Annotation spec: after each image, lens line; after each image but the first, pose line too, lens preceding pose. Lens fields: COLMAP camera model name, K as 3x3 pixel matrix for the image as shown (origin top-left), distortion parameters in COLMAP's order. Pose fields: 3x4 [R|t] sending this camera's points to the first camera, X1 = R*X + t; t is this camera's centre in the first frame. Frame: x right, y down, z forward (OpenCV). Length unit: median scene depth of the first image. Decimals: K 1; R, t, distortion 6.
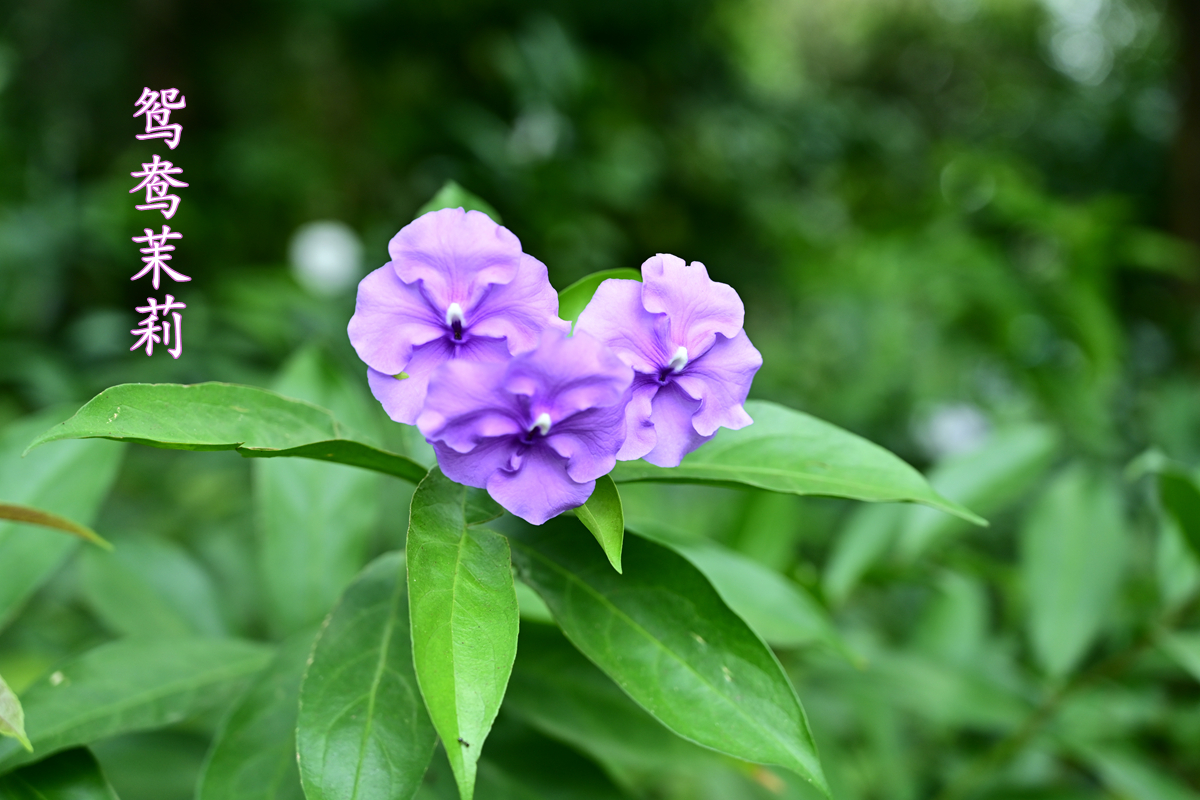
lens RADIAL K [[1859.0, 0, 600.1], [0, 1859.0, 398.5], [0, 0, 1]] dist [0.004809, 0.000000]
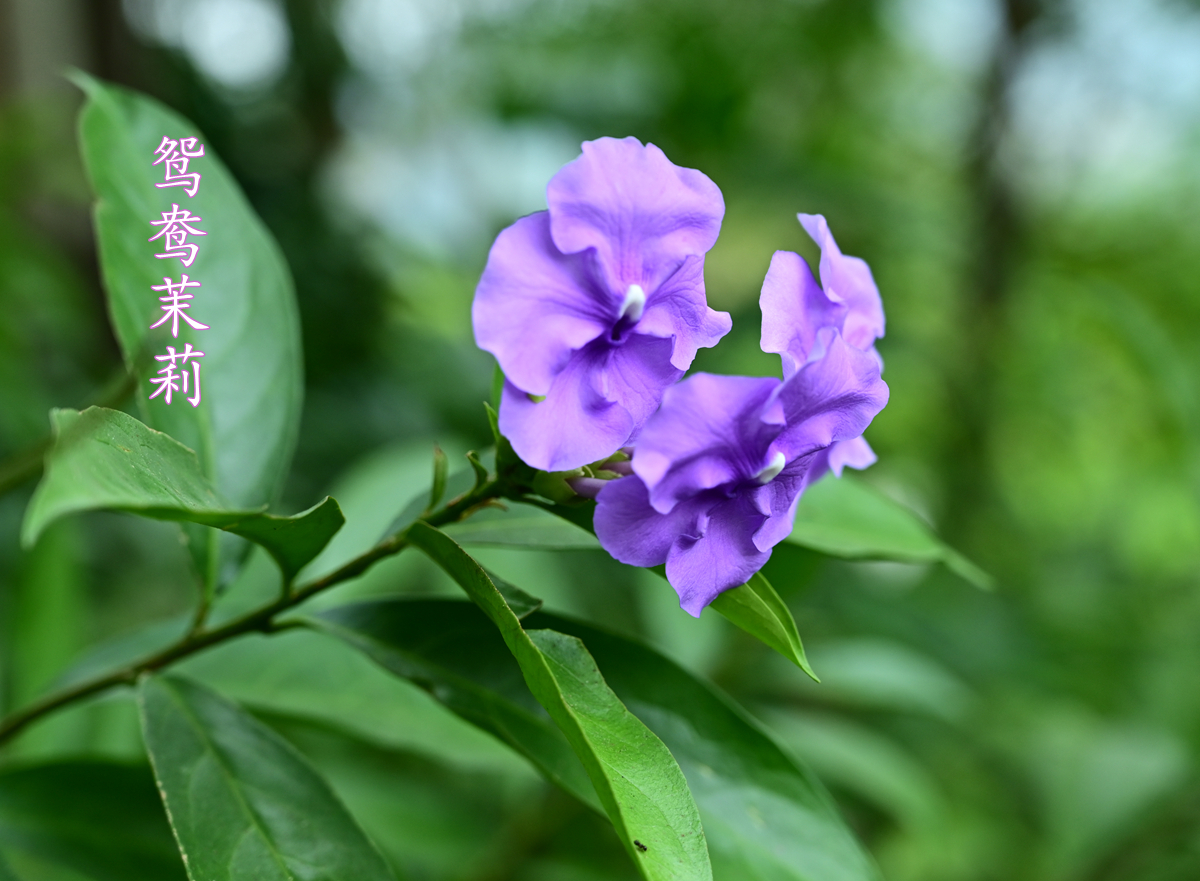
lens RADIAL K [[2765.3, 0, 600.0], [0, 2765.3, 440.8], [0, 0, 1]] dist [0.000020, 0.000000]
pose [[0.825586, -0.017382, 0.564009, -0.632876], [0.004963, 0.999710, 0.023546, -0.019495], [-0.564255, -0.016640, 0.825433, 0.205654]]
